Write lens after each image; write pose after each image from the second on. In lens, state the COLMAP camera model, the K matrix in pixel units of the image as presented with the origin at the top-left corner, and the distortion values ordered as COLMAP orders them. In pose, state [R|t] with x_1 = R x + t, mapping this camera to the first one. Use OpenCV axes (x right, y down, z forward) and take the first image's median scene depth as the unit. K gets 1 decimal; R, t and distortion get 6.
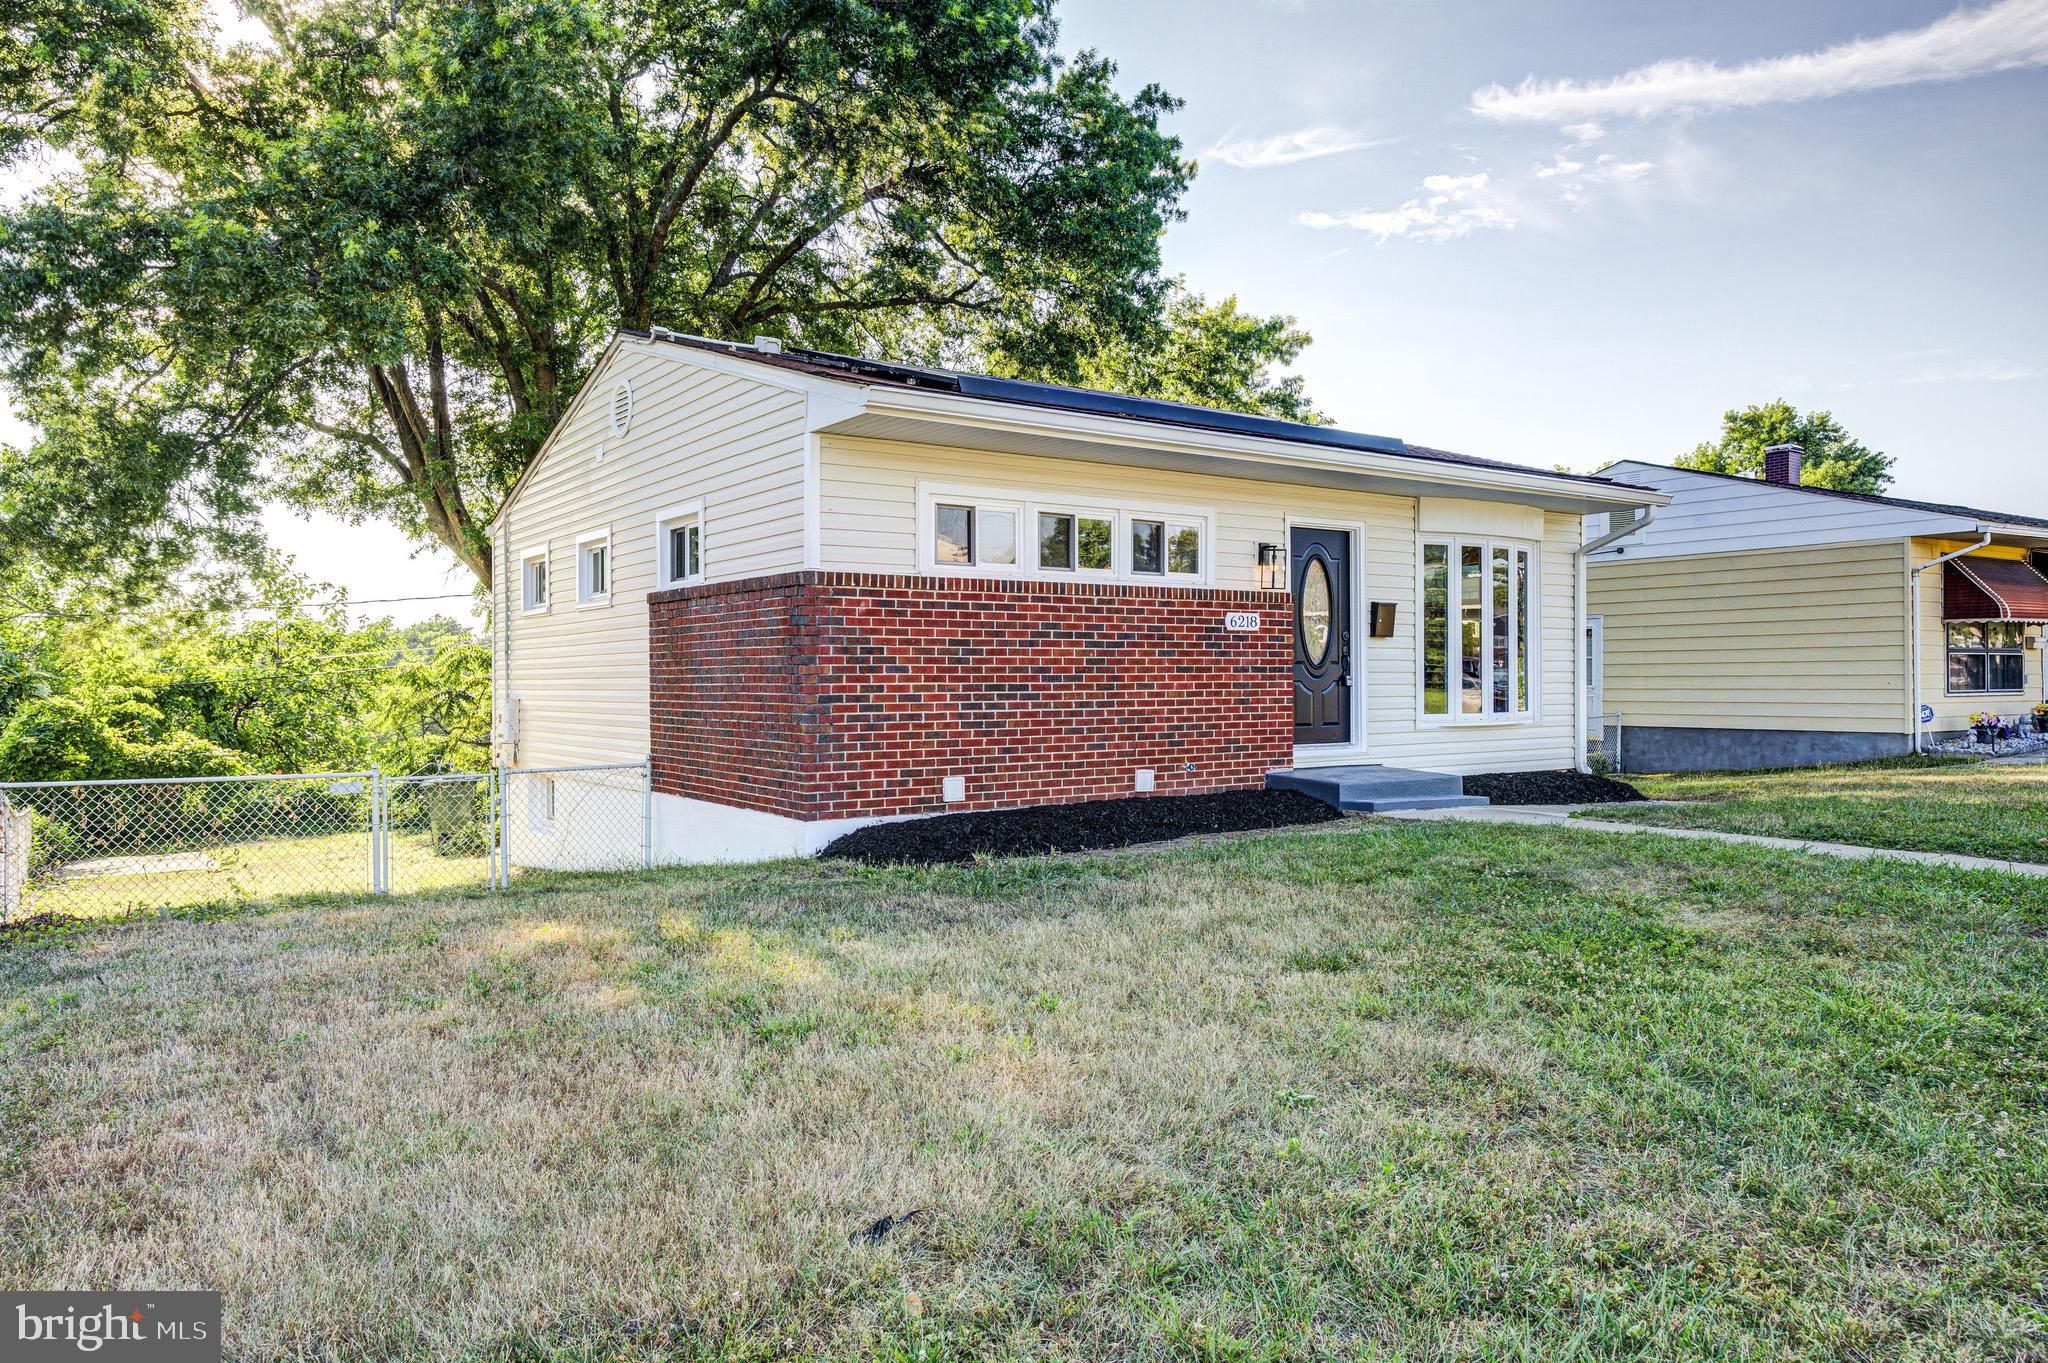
lens RADIAL K [[1371.7, 0, 1030.0], [0, 1371.7, 666.2], [0, 0, 1]] dist [0.076405, 0.000363]
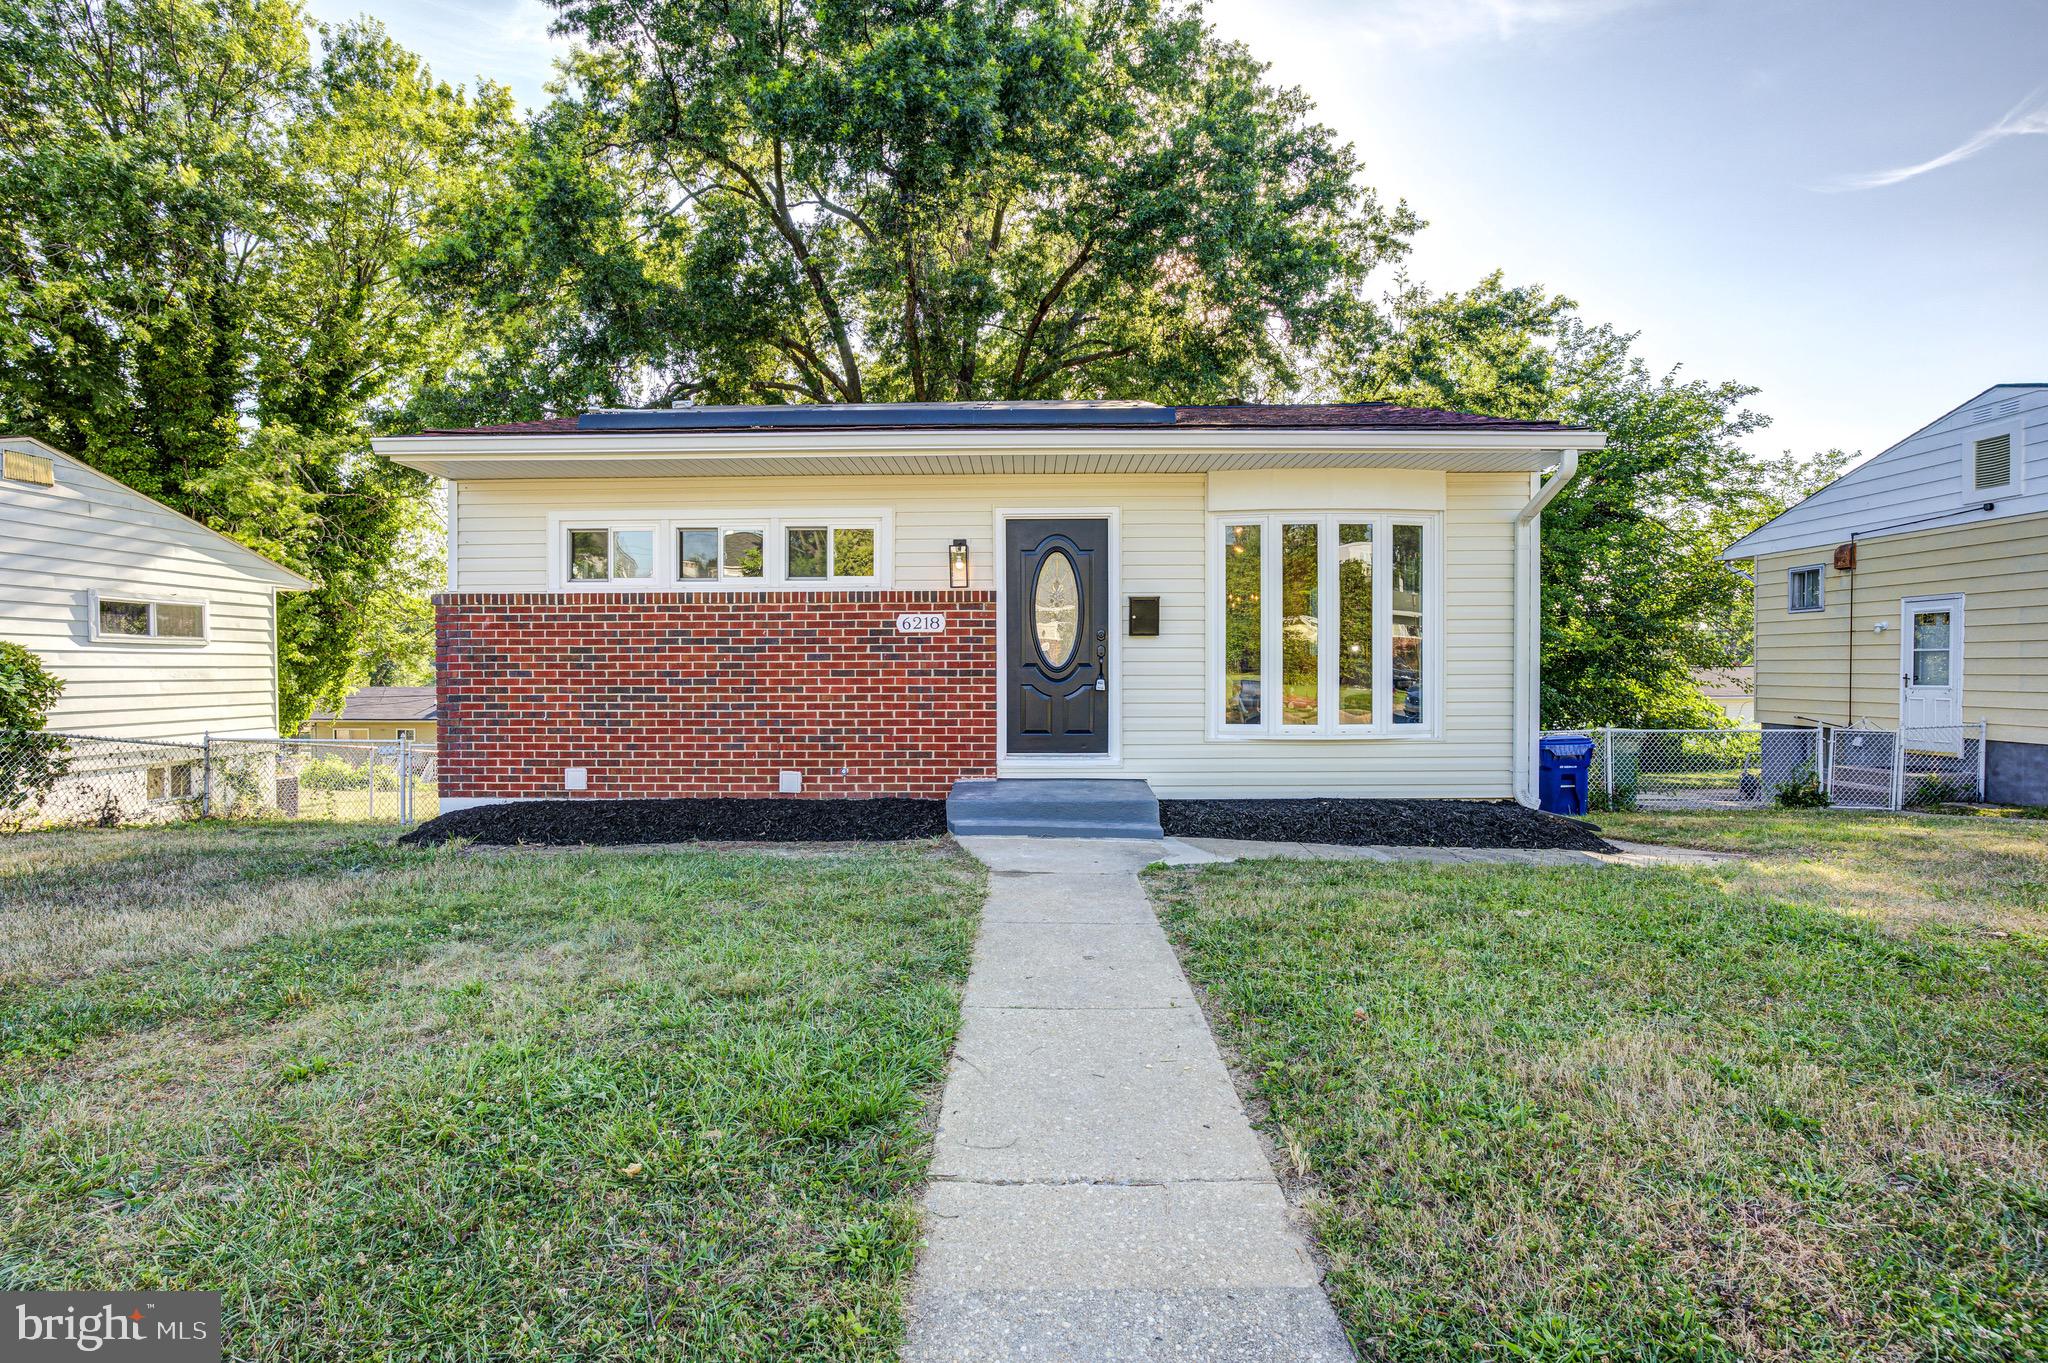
lens RADIAL K [[1059.3, 0, 1024.9], [0, 1059.3, 682.5], [0, 0, 1]] dist [-0.003148, 0.000727]
pose [[0.792531, 0.004086, -0.609818, 0.745202], [0.004364, 0.999914, 0.012371, 0.000361], [0.609816, -0.012466, 0.792445, 0.510101]]
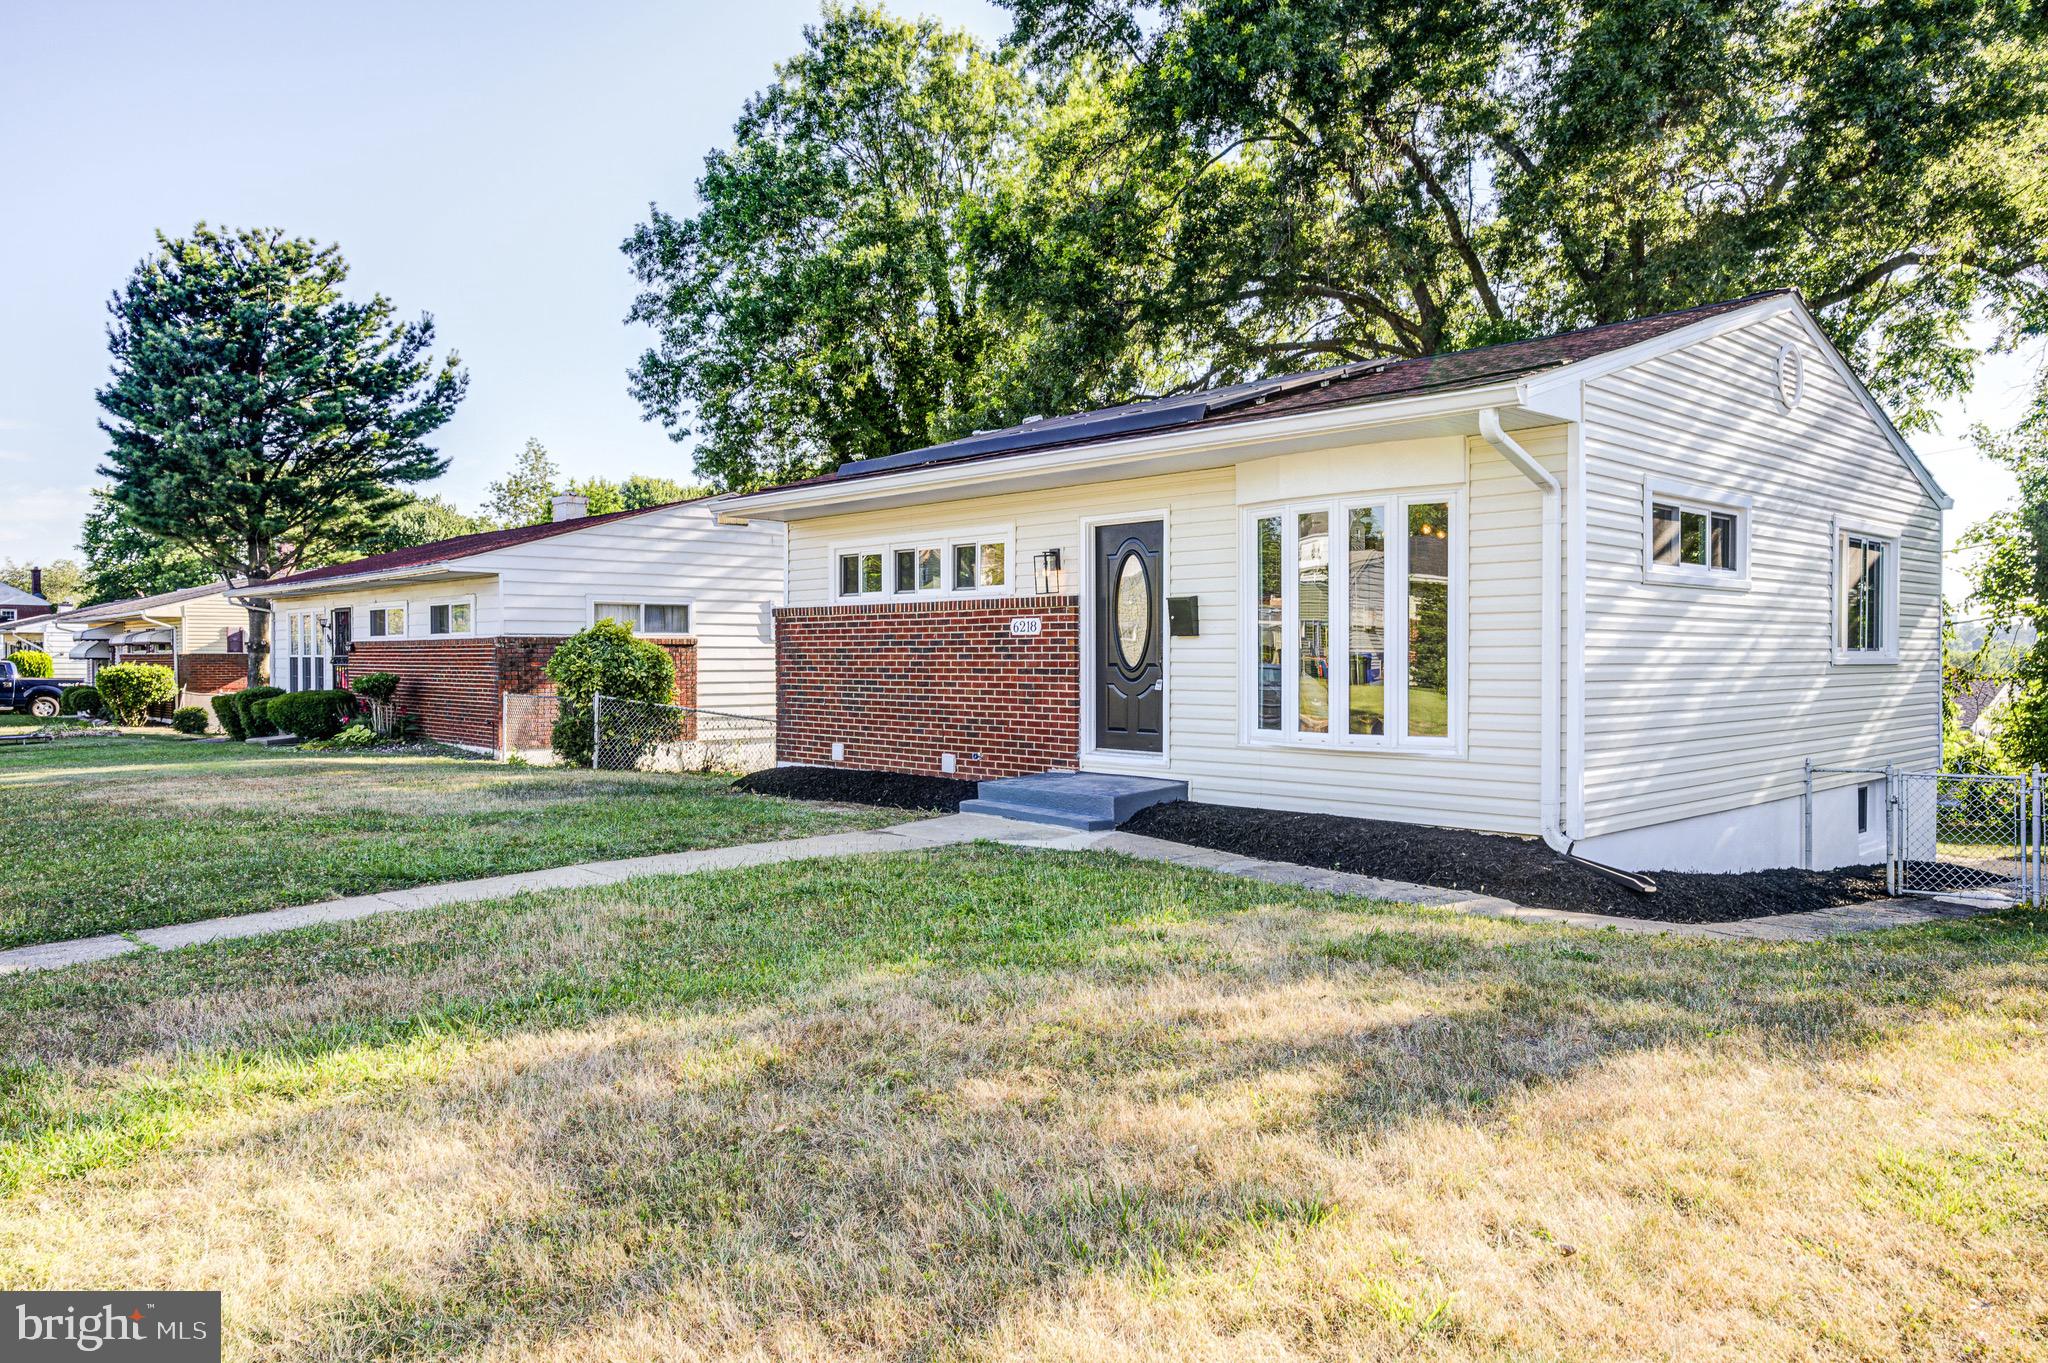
lens RADIAL K [[1371.7, 0, 1027.6], [0, 1371.7, 673.3], [0, 0, 1]] dist [0.076405, 0.000363]
pose [[0.141740, 0.010216, -0.989851, 1.351230], [-0.000413, 0.999947, 0.010261, -0.007684], [0.989904, -0.001046, 0.141737, 0.952669]]
